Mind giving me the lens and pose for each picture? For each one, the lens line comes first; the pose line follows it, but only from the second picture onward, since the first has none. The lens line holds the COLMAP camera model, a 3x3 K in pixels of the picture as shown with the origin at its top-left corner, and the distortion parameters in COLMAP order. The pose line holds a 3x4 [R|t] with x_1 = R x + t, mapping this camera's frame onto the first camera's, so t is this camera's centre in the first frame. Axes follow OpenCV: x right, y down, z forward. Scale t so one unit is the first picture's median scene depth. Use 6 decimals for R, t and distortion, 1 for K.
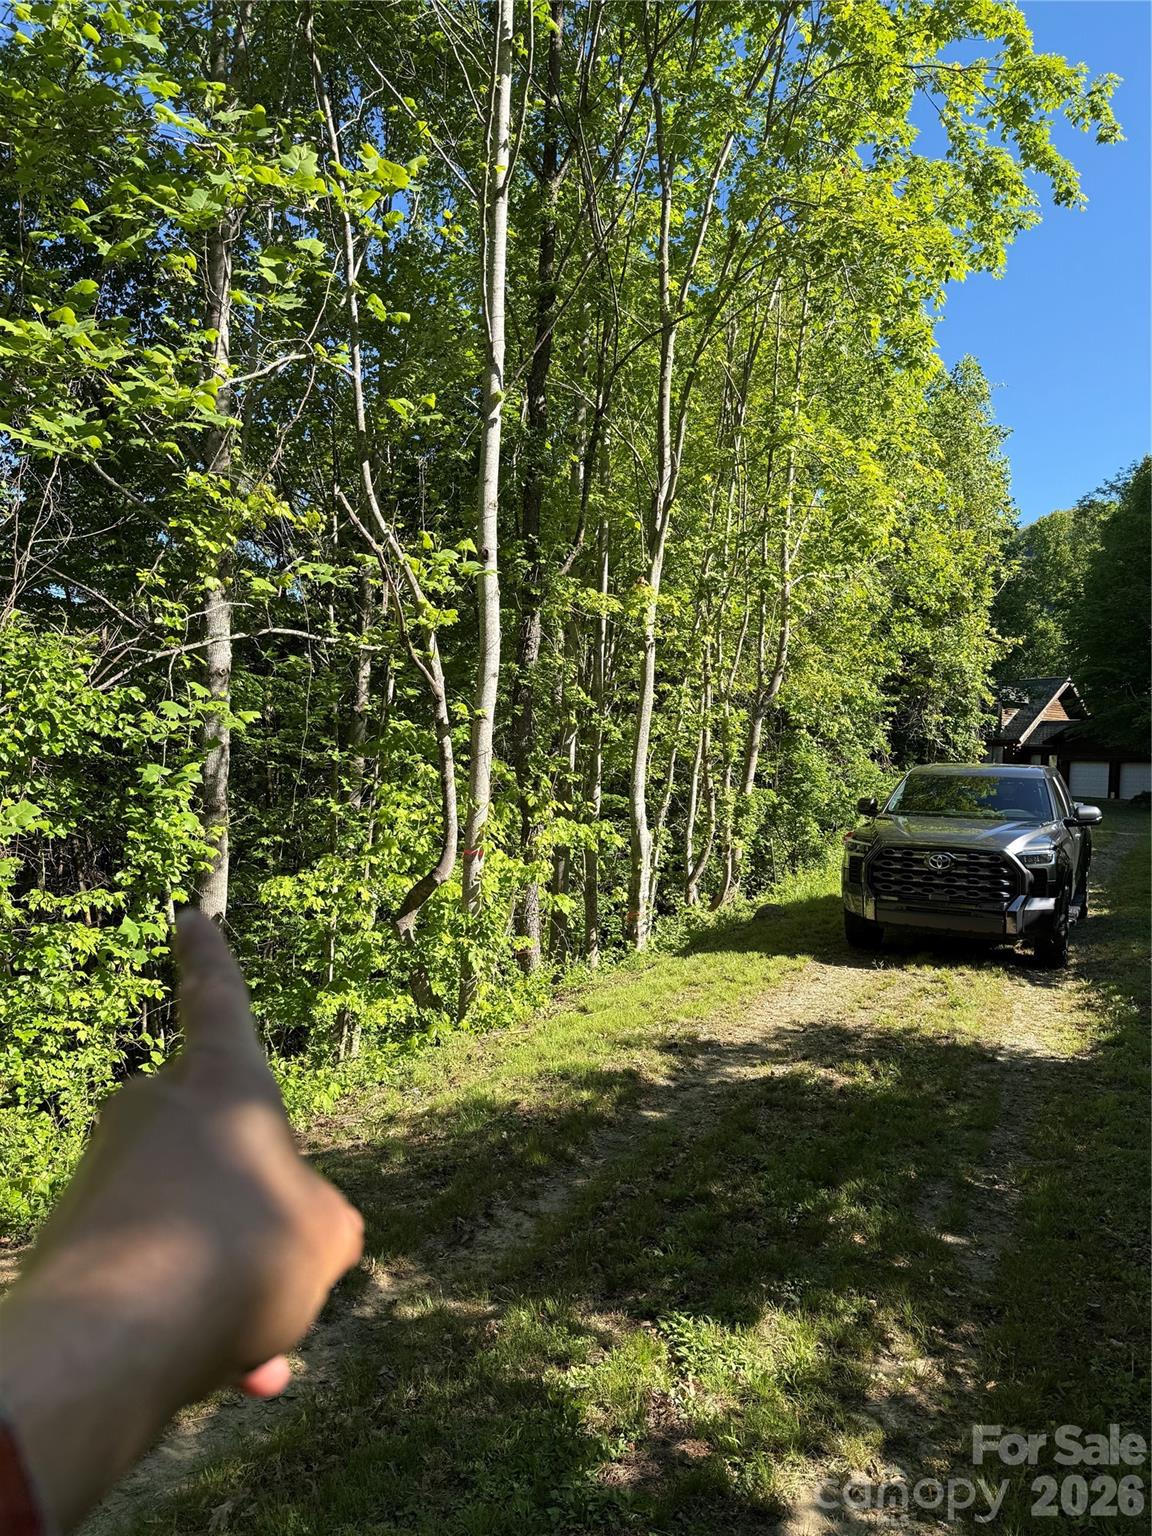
lens RADIAL K [[1076.9, 0, 566.1], [0, 1076.9, 769.1], [0, 0, 1]] dist [0.051974, -0.055200]
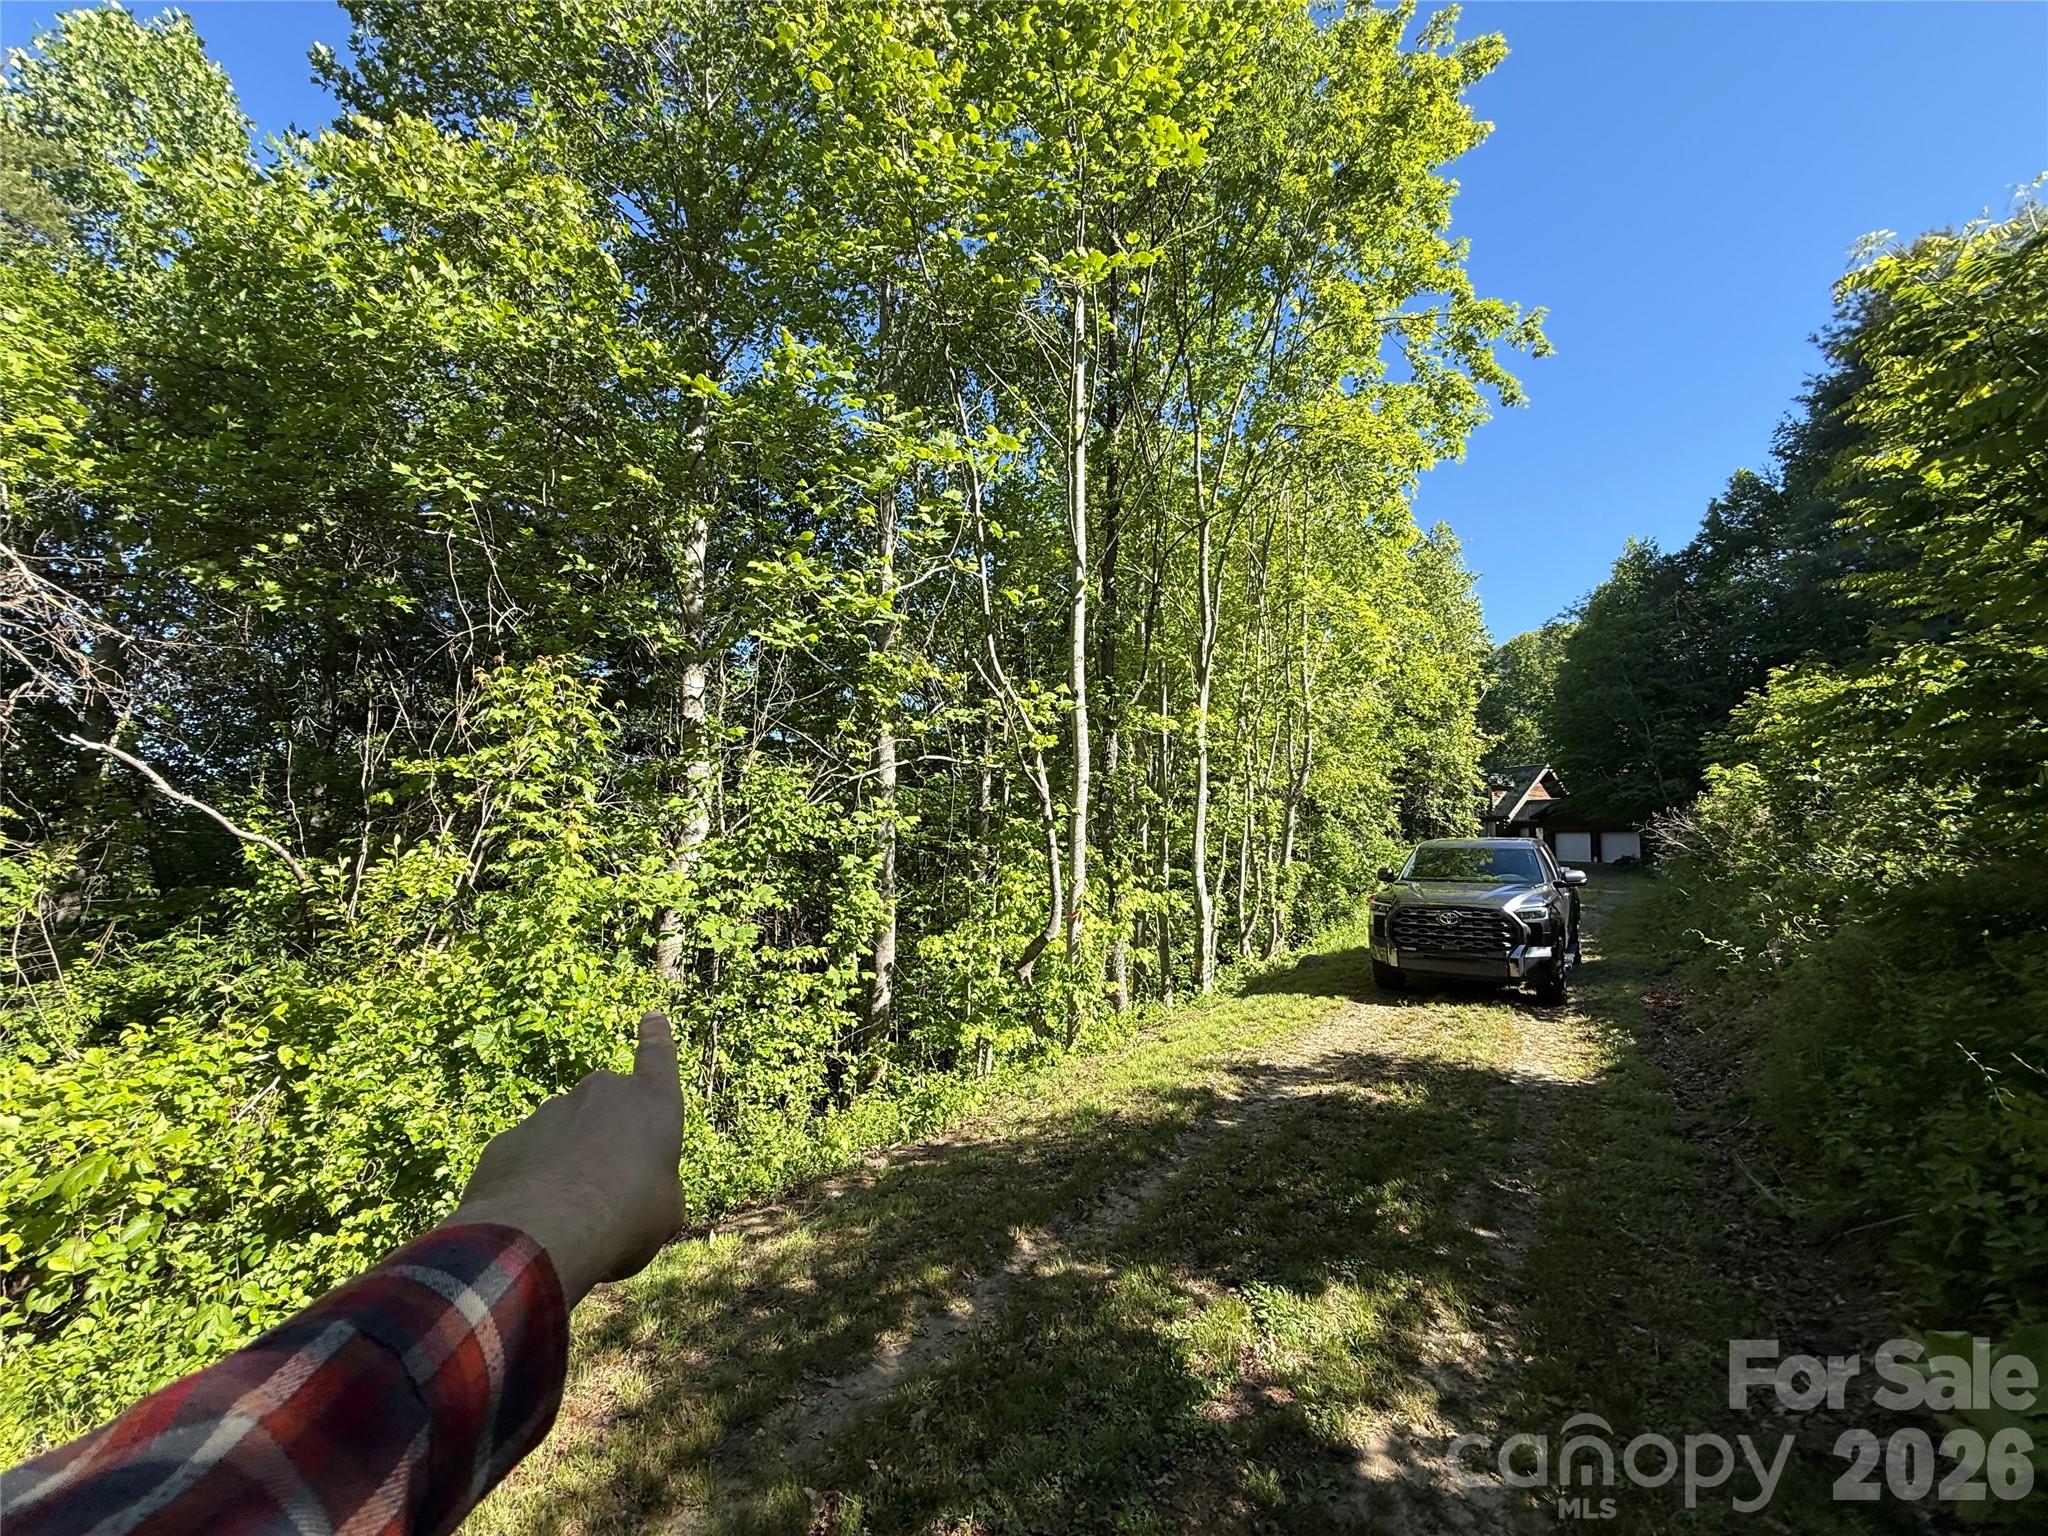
lens RADIAL K [[816.2, 0, 1011.6], [0, 816.2, 771.1], [0, 0, 1]] dist [0.000456, 0.000032]
pose [[0.988108, -0.039915, -0.148491, -0.006740], [0.025330, 0.994780, -0.098845, -0.003144], [0.151661, 0.093908, 0.983961, -0.016114]]
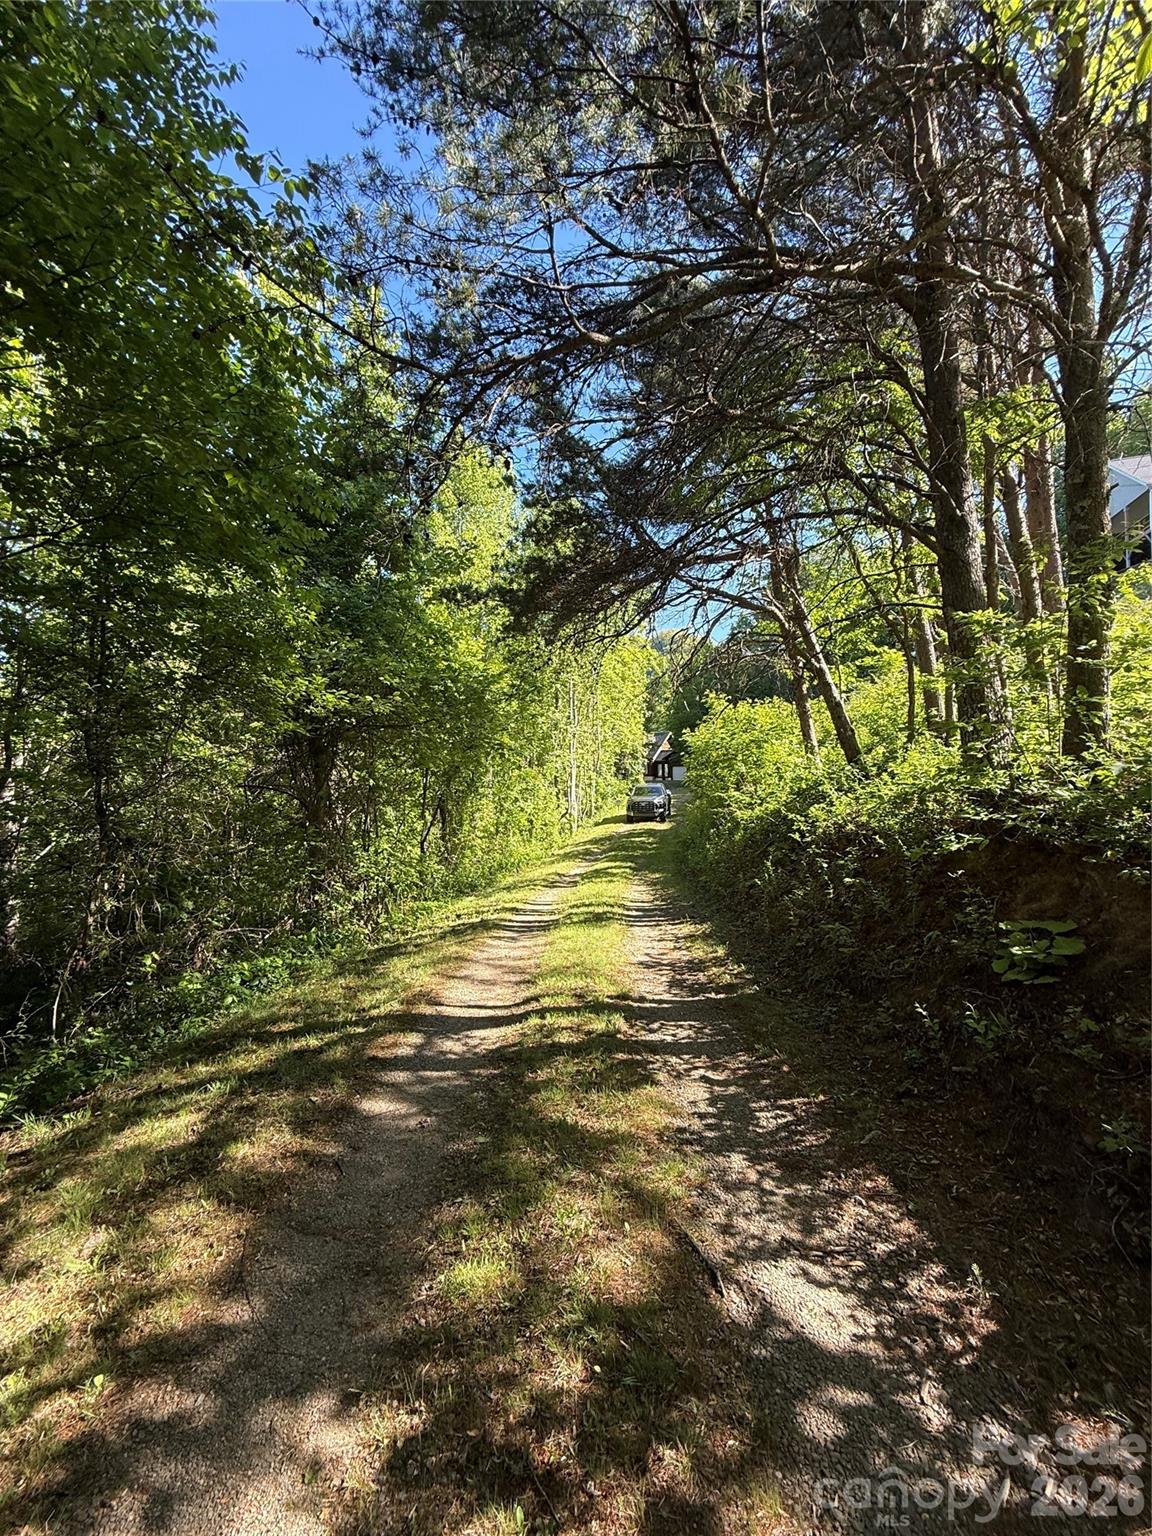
lens RADIAL K [[612.2, 0, 578.1], [0, 612.2, 759.5], [0, 0, 1]] dist [0.000456, 0.000032]
pose [[0.961086, -0.047997, 0.272049, -0.695719], [0.053484, 0.998487, -0.012788, -0.102620], [-0.271024, 0.026841, 0.962198, -1.634405]]
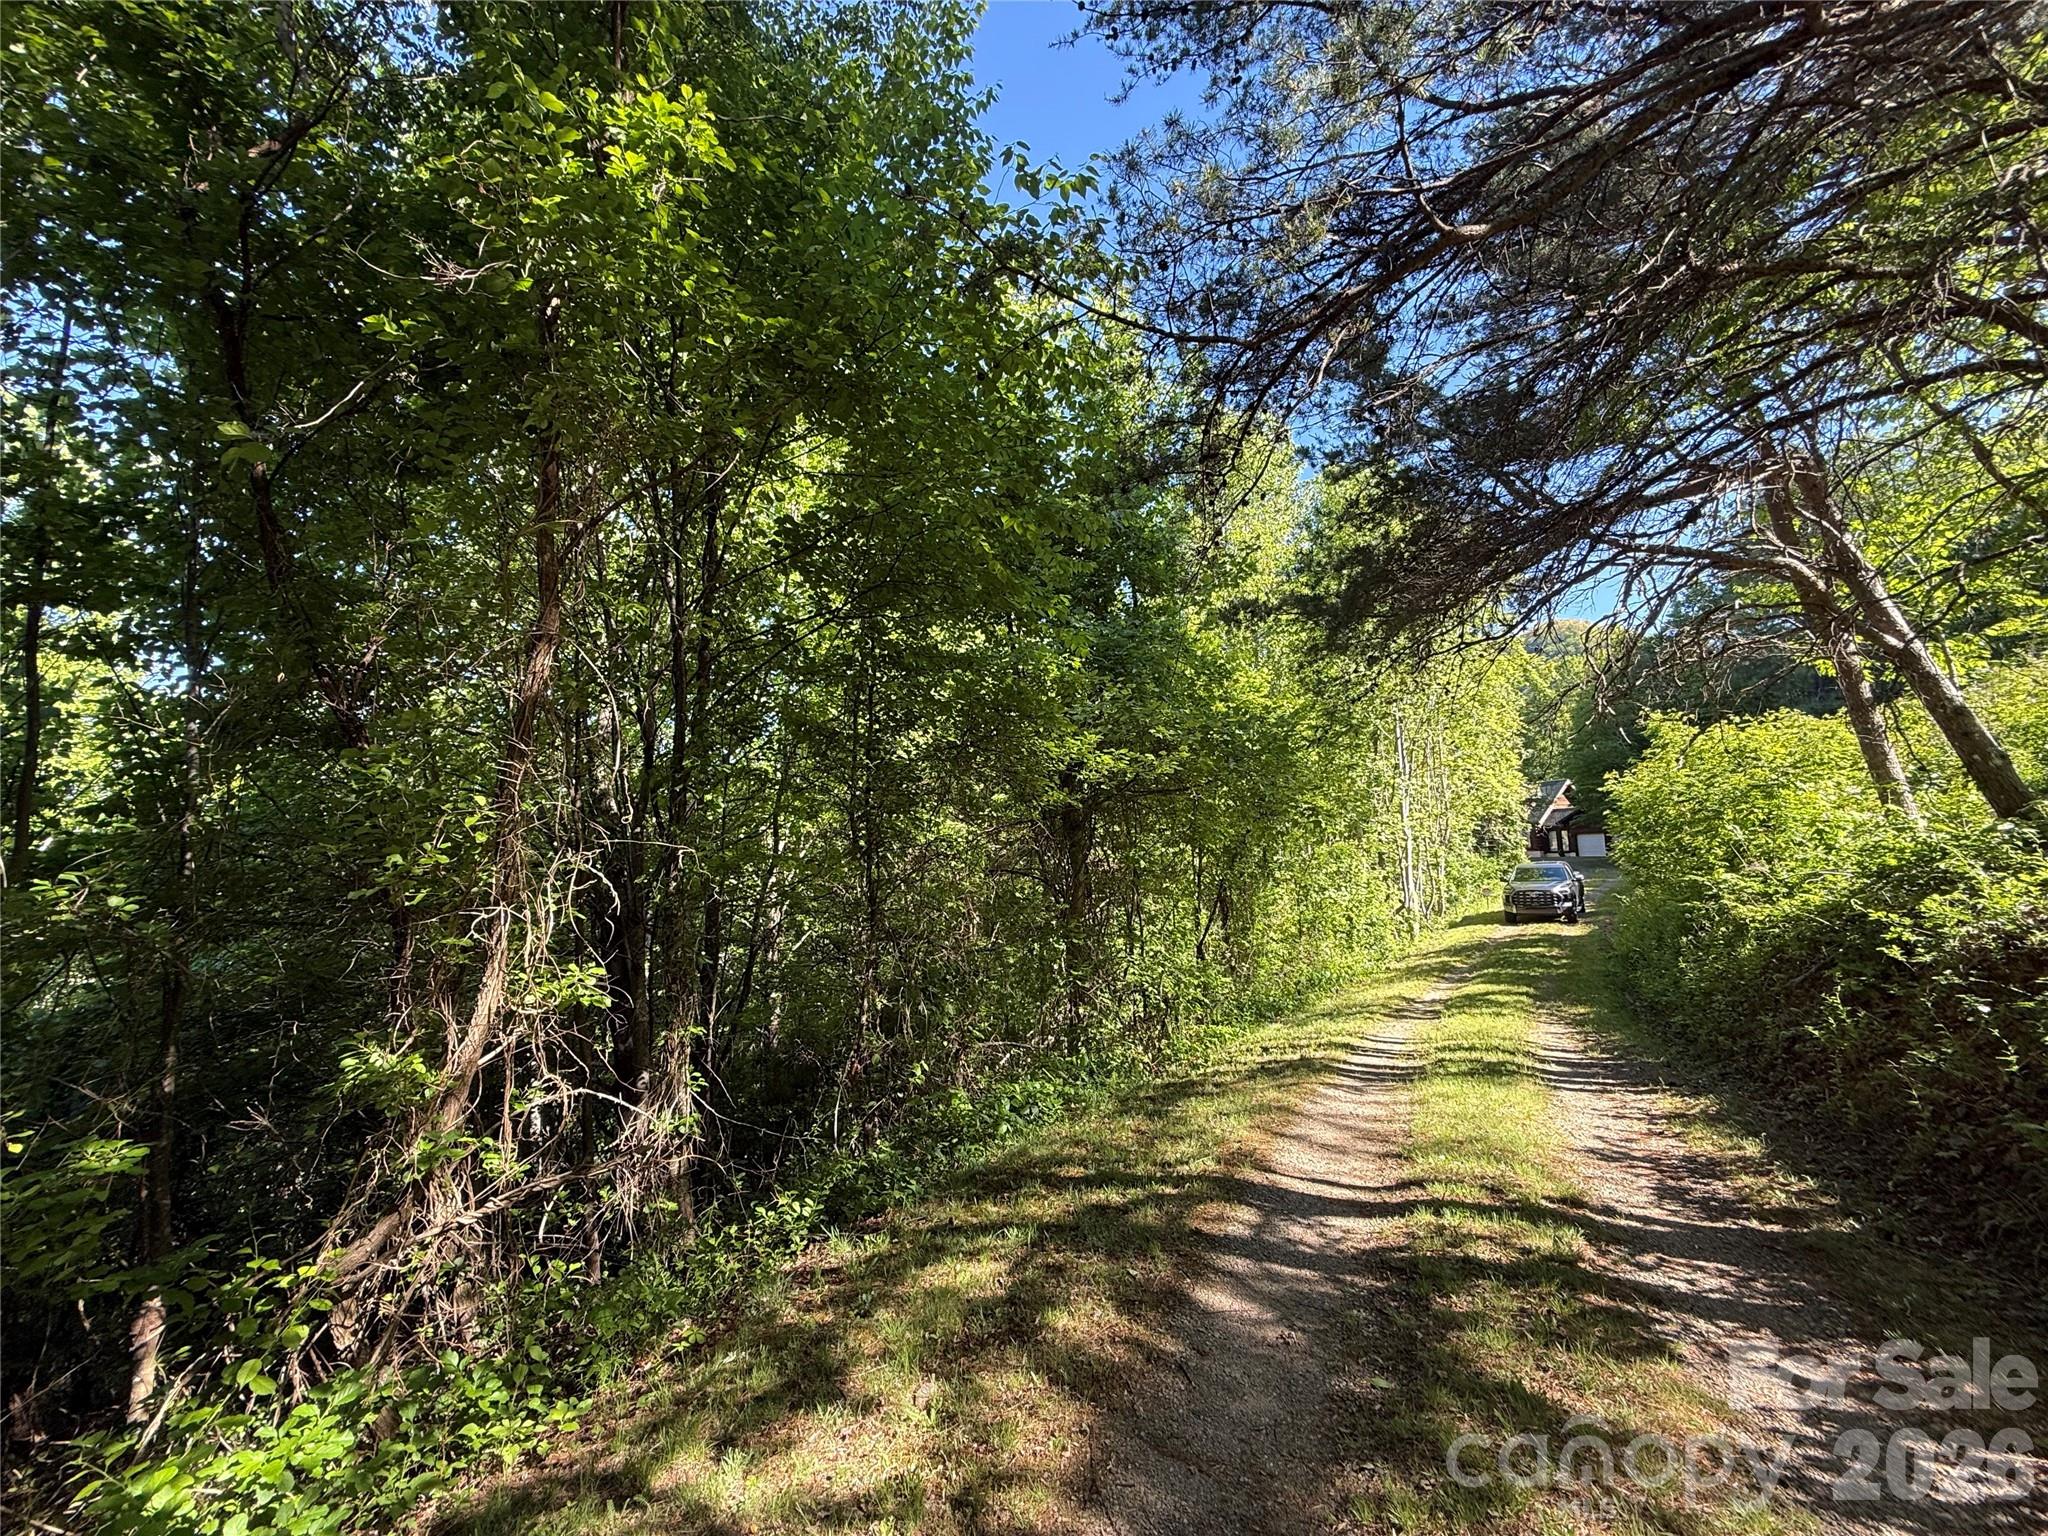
lens RADIAL K [[816.2, 0, 1021.5], [0, 816.2, 766.3], [0, 0, 1]] dist [0.000456, 0.000032]
pose [[0.983669, -0.088650, -0.156643, -0.719335], [0.069856, 0.990110, -0.121666, -0.103372], [0.165880, 0.108736, 0.980133, -1.638767]]
